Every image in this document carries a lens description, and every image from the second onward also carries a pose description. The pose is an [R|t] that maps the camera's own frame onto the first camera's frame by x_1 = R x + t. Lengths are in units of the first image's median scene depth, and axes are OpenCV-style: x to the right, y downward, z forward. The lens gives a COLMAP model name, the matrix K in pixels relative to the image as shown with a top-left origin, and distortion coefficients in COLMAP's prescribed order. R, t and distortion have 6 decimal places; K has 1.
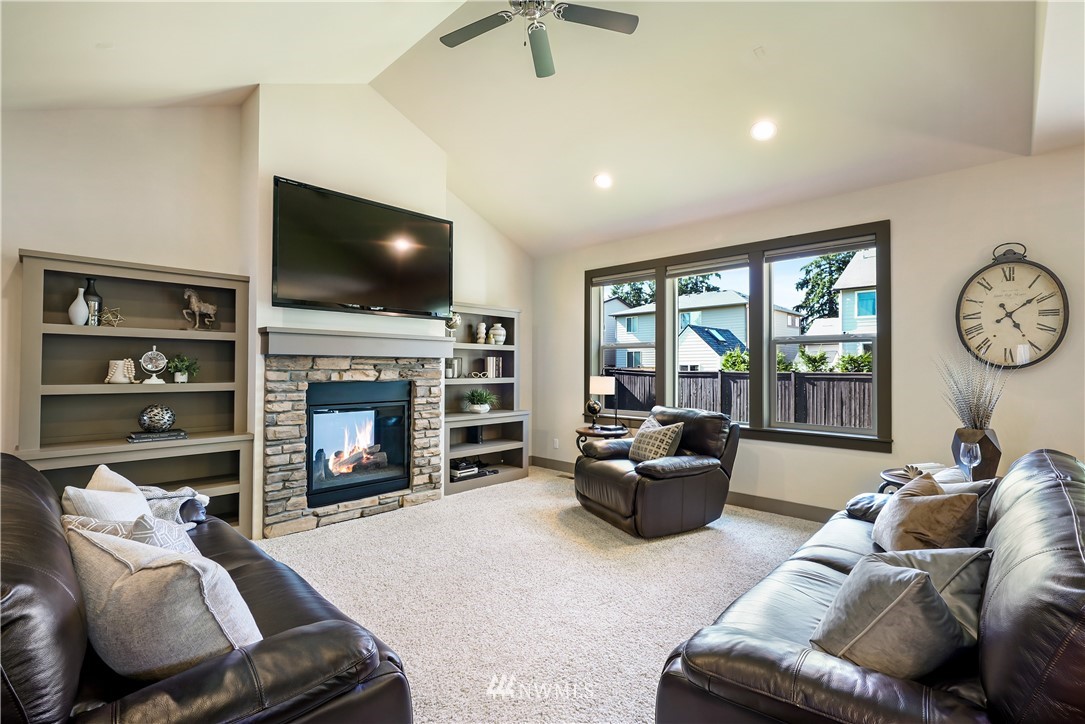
lens RADIAL K [[494.3, 0, 542.5], [0, 494.3, 362.0], [0, 0, 1]] dist [0.000526, 0.000115]
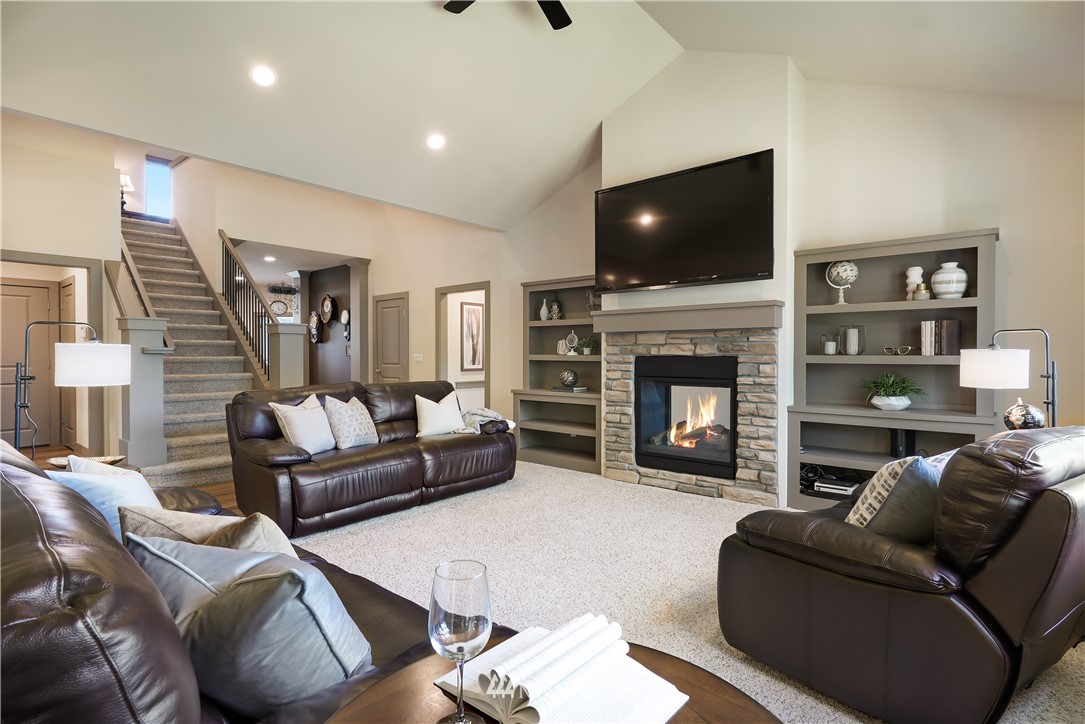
lens RADIAL K [[539.8, 0, 542.5], [0, 539.8, 362.0], [0, 0, 1]] dist [-0.002778, -0.000180]
pose [[0.052084, 0.012492, -0.998565, 0.690230], [0.012228, 0.999839, 0.013145, 0.033174], [0.998568, -0.012896, 0.051923, 0.648833]]
